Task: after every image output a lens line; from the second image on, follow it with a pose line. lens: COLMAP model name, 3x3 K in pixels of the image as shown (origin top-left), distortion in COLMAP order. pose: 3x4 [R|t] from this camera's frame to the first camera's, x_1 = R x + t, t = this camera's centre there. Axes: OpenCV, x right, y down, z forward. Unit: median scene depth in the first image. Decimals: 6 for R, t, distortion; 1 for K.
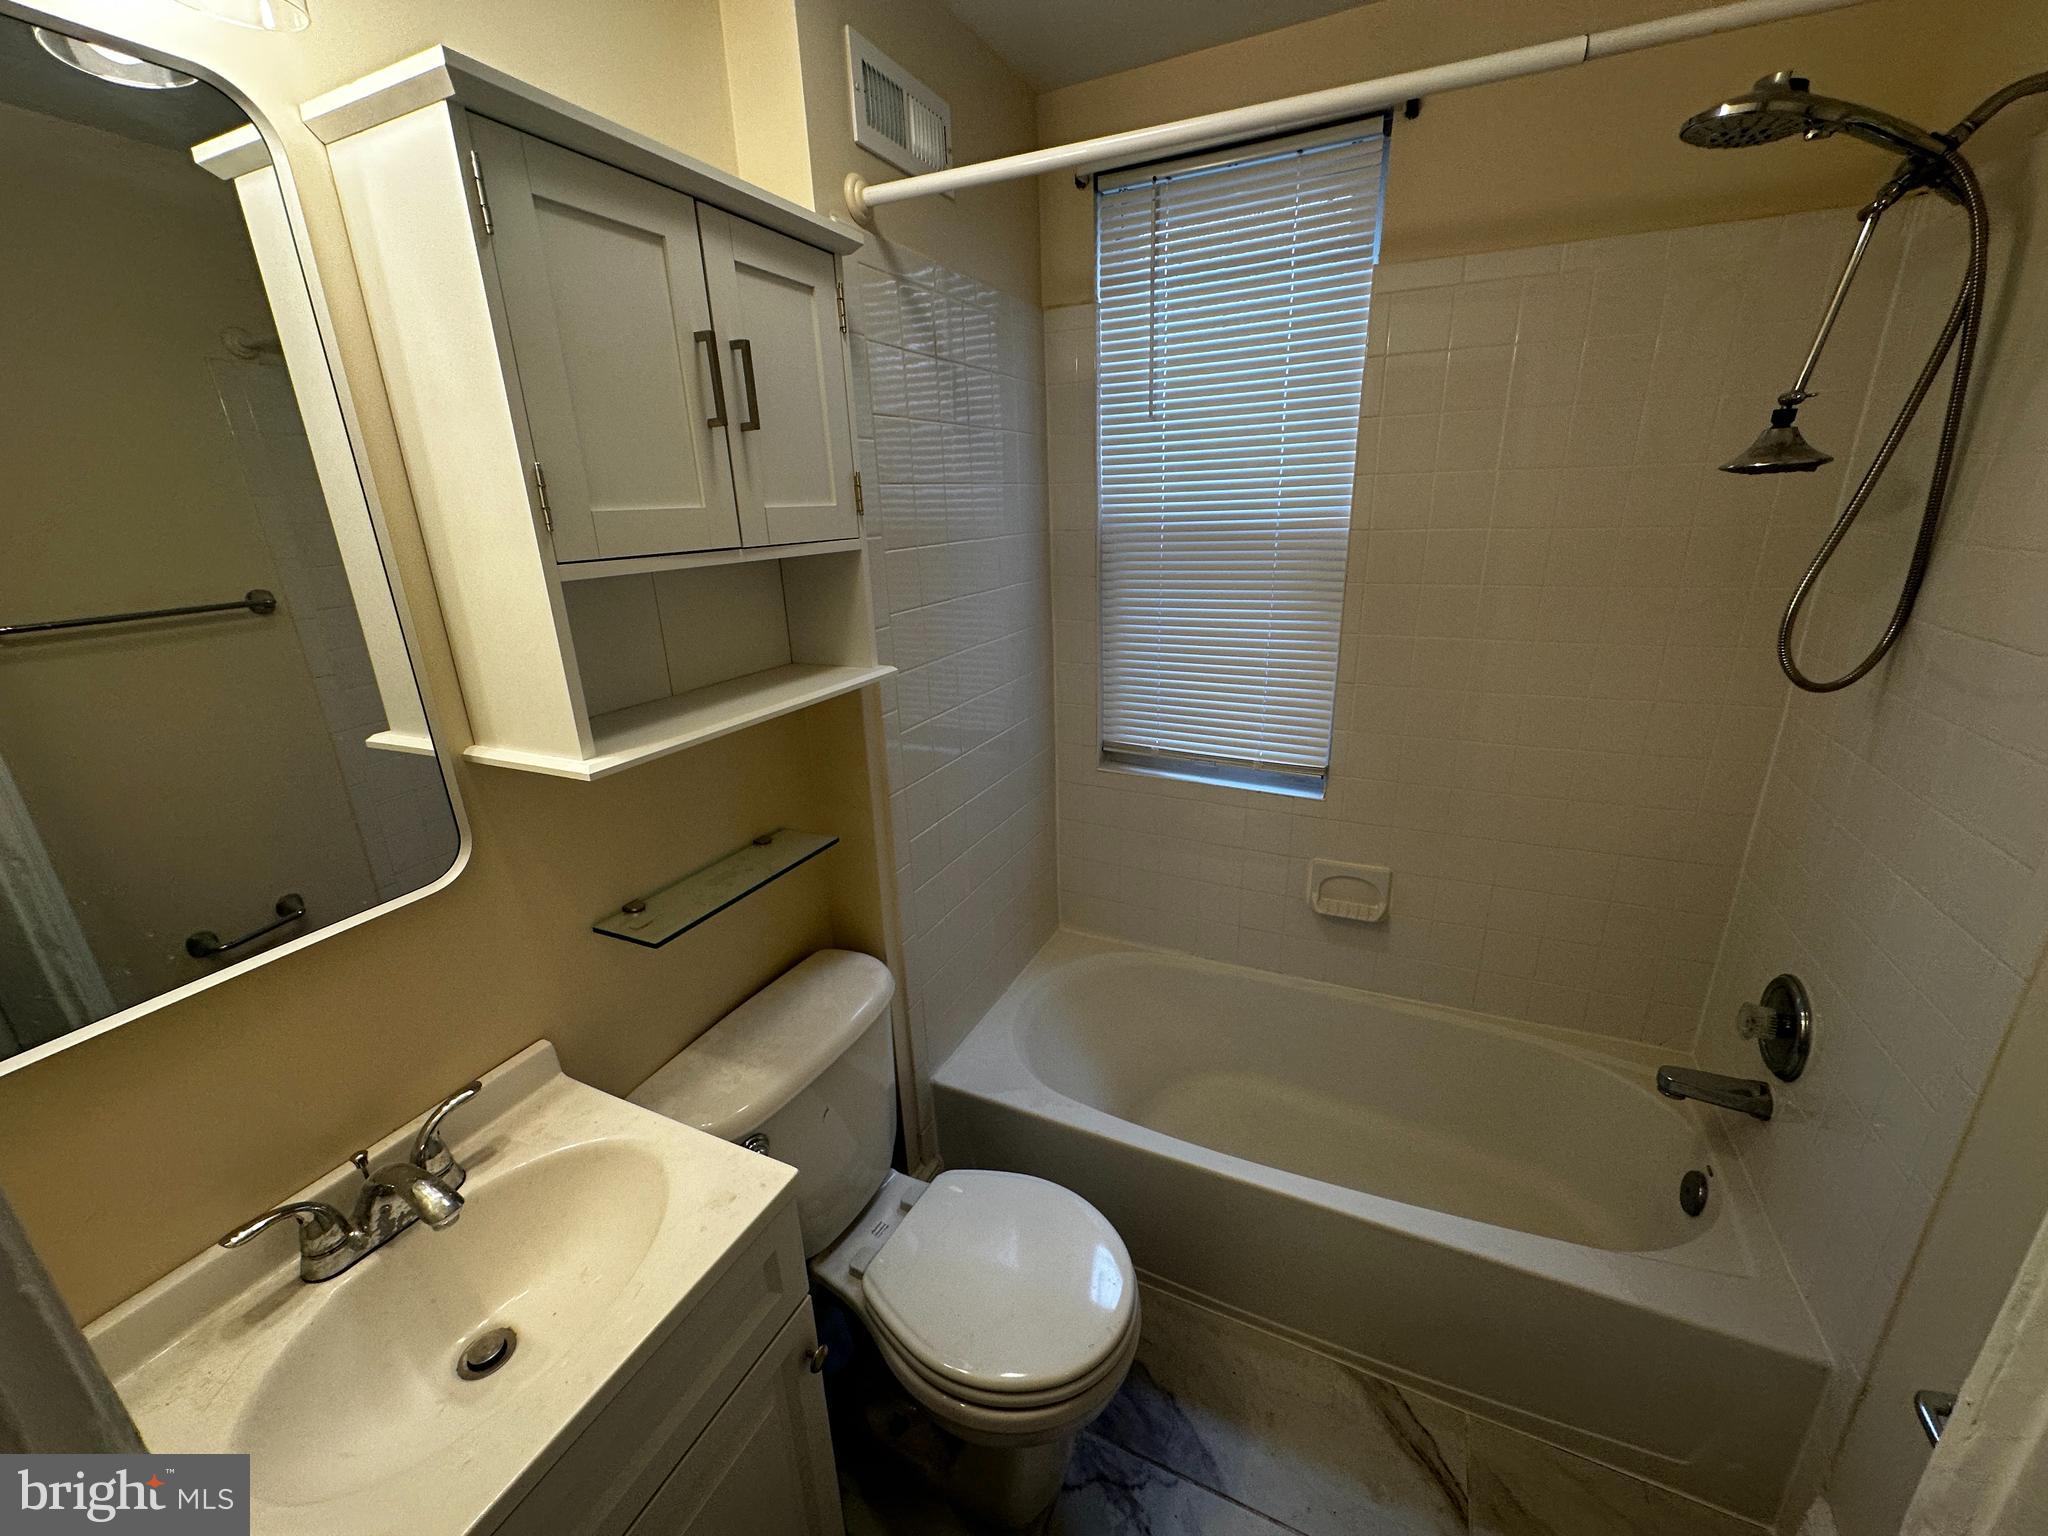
lens RADIAL K [[815.9, 0, 1022.0], [0, 815.9, 773.0], [0, 0, 1]] dist [0.000599, -0.000323]
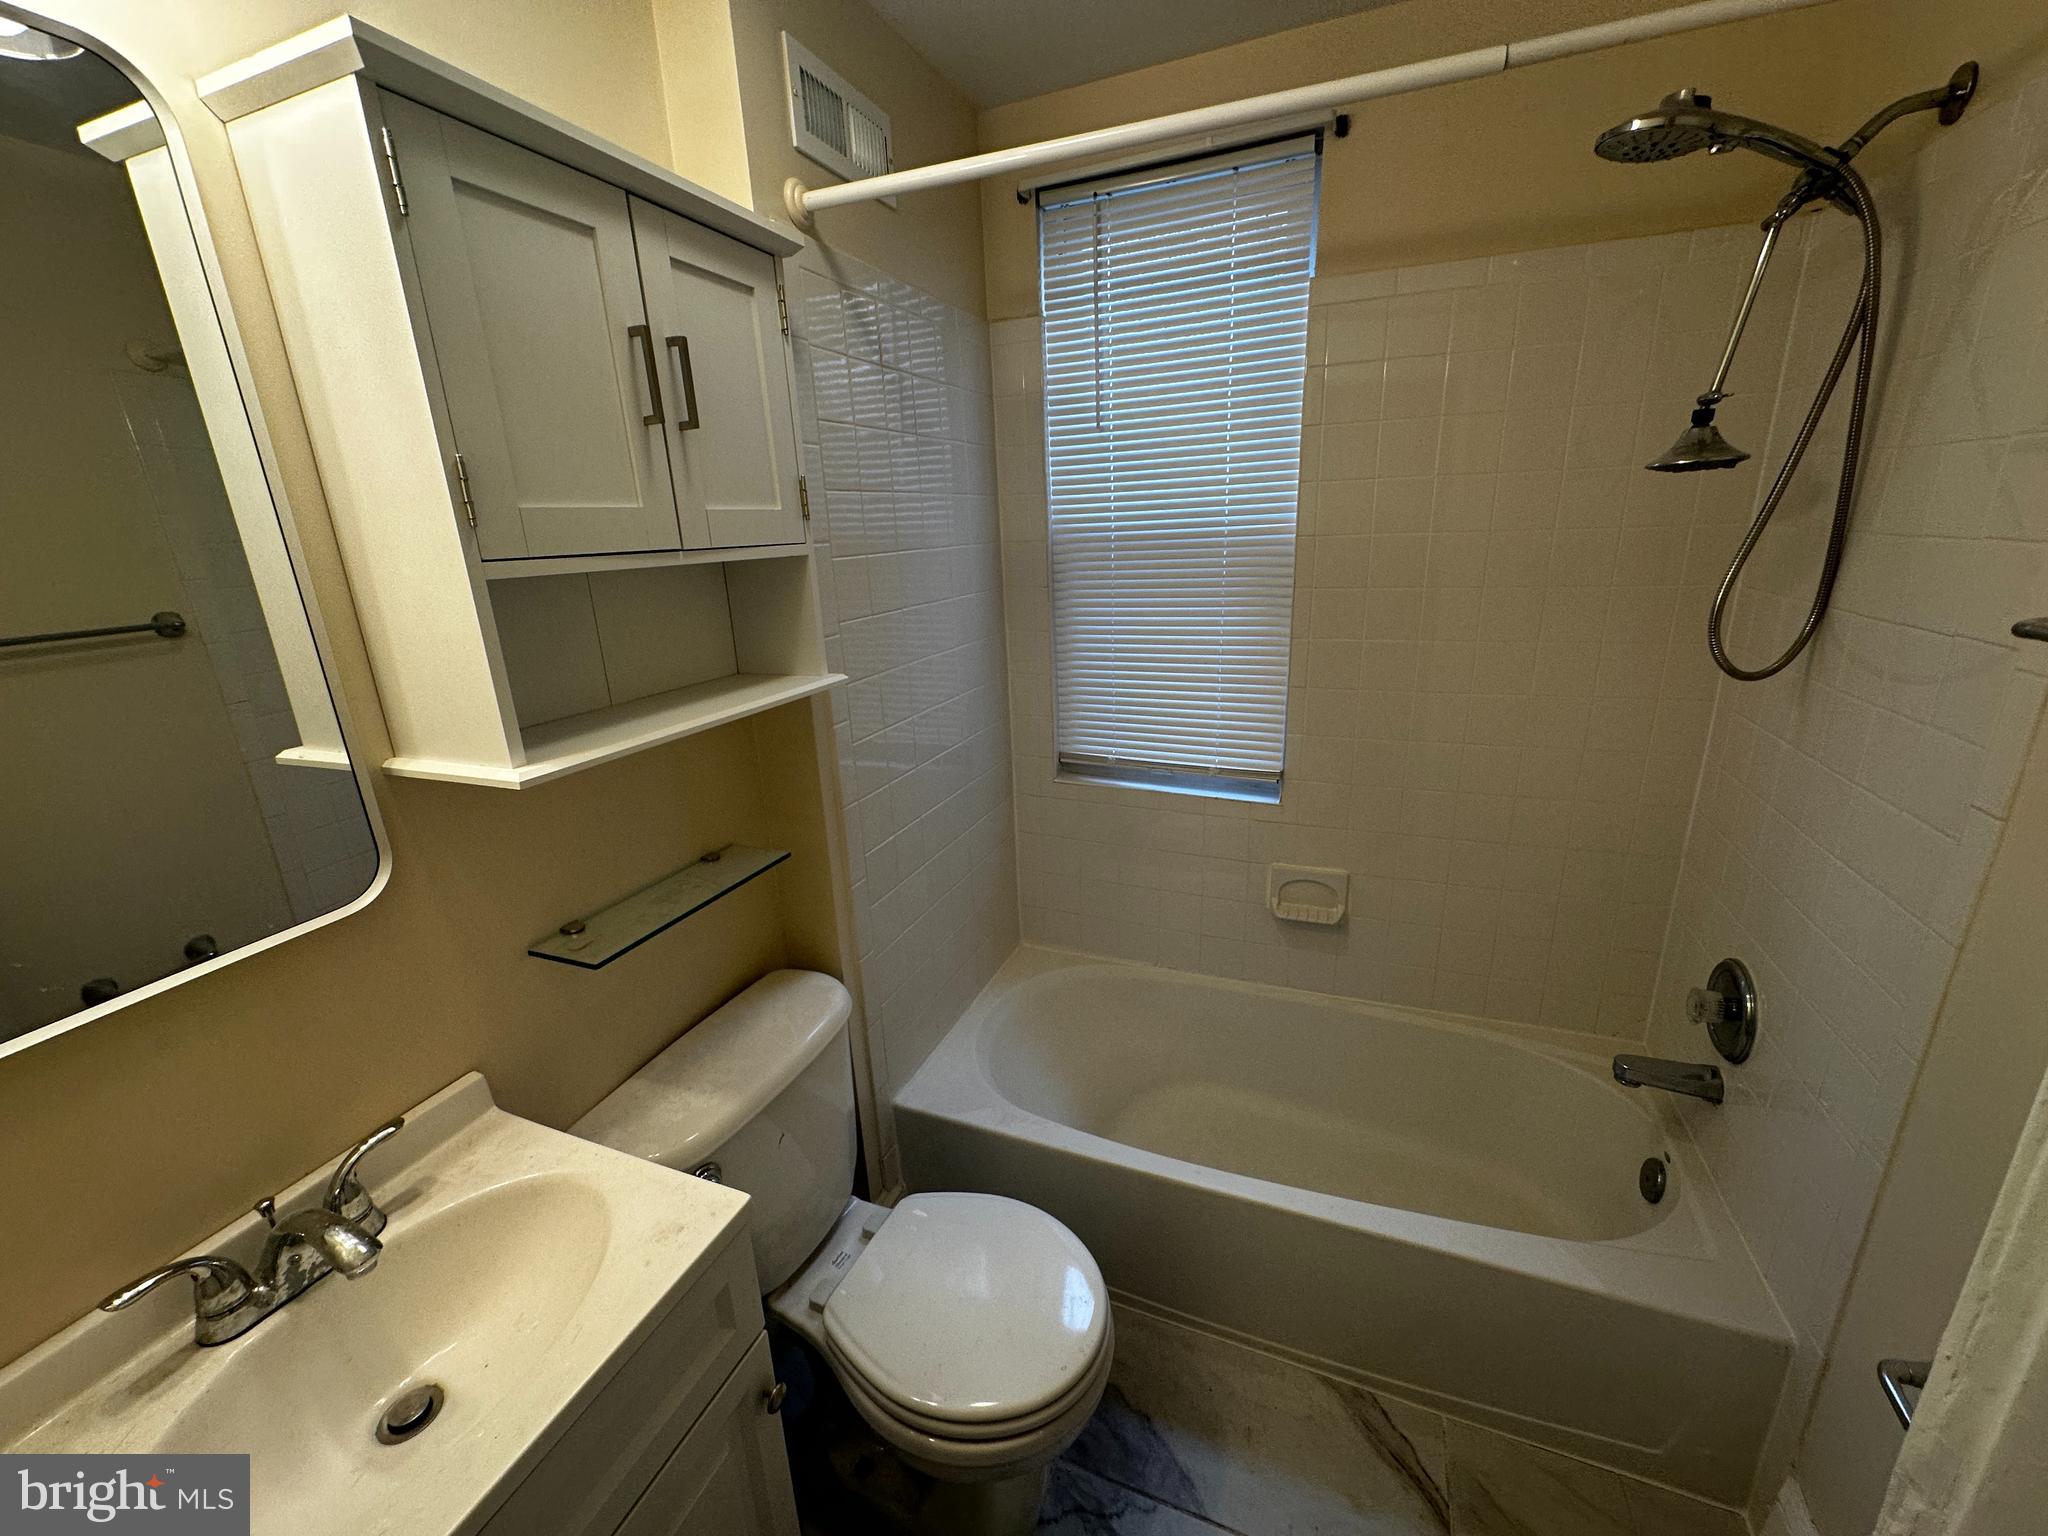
lens RADIAL K [[815.9, 0, 1022.2], [0, 815.9, 774.0], [0, 0, 1]] dist [0.000599, -0.000323]
pose [[0.998385, -0.024171, 0.051405, 0.002800], [0.025614, 0.999291, -0.027602, 0.022298], [-0.050701, 0.028874, 0.998296, 0.016980]]
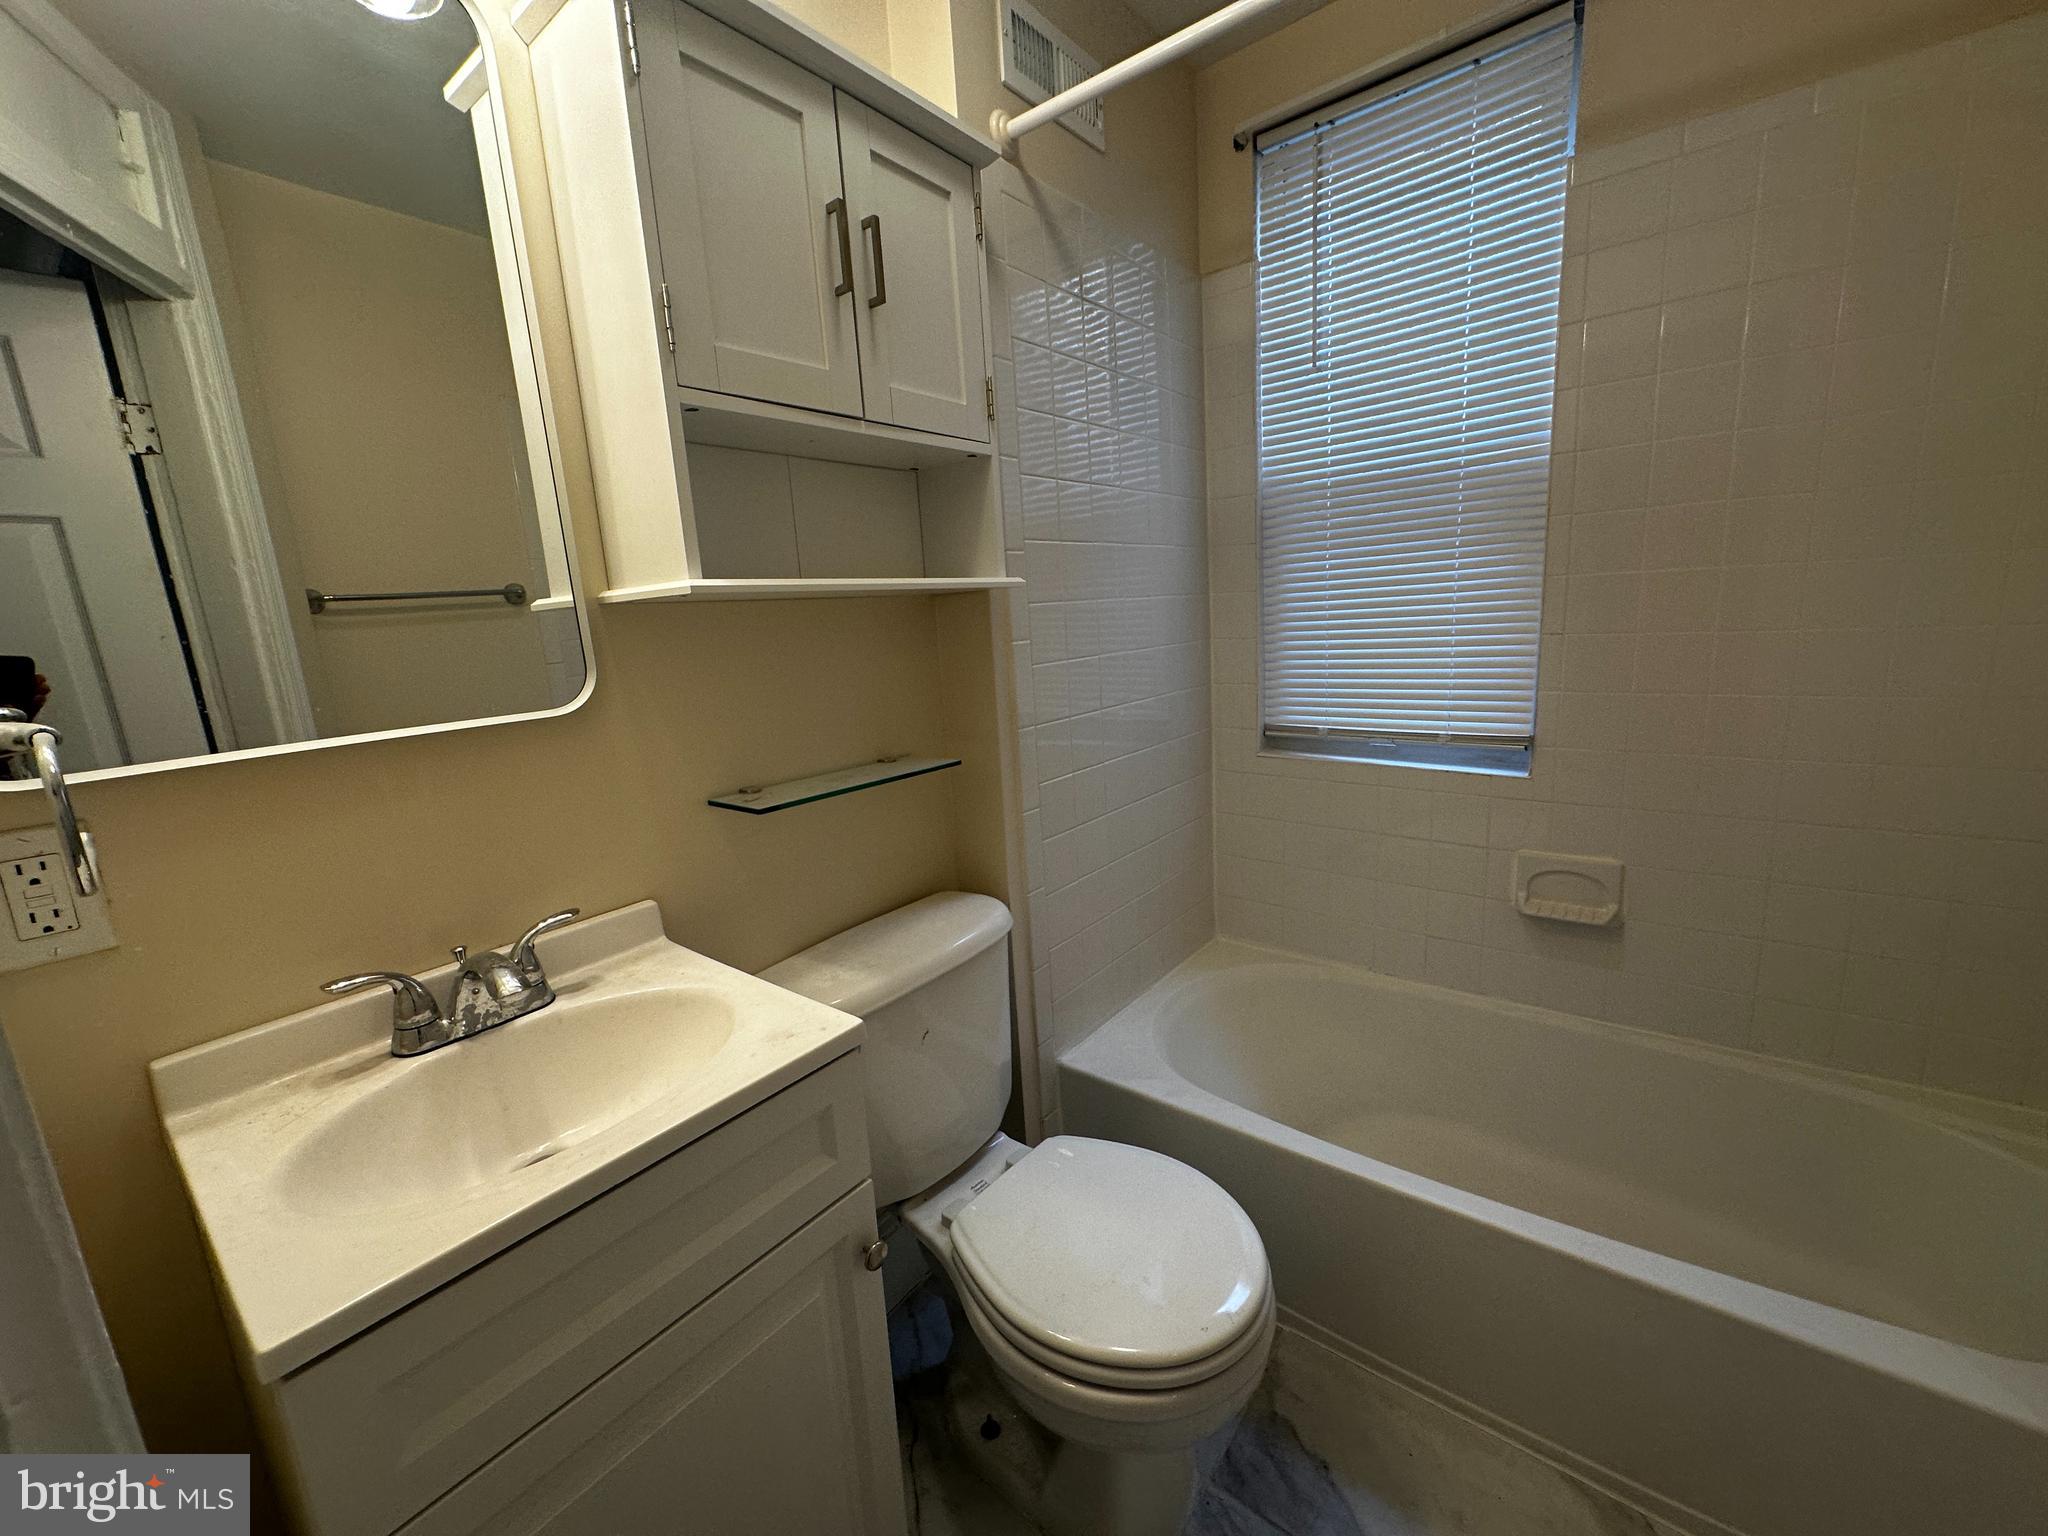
lens RADIAL K [[815.9, 0, 1026.6], [0, 815.9, 780.1], [0, 0, 1]] dist [0.000599, -0.000323]
pose [[0.974059, 0.017850, -0.225590, 0.077204], [-0.044255, 0.992661, -0.112540, 0.230694], [0.221925, 0.119604, 0.967700, 0.092217]]
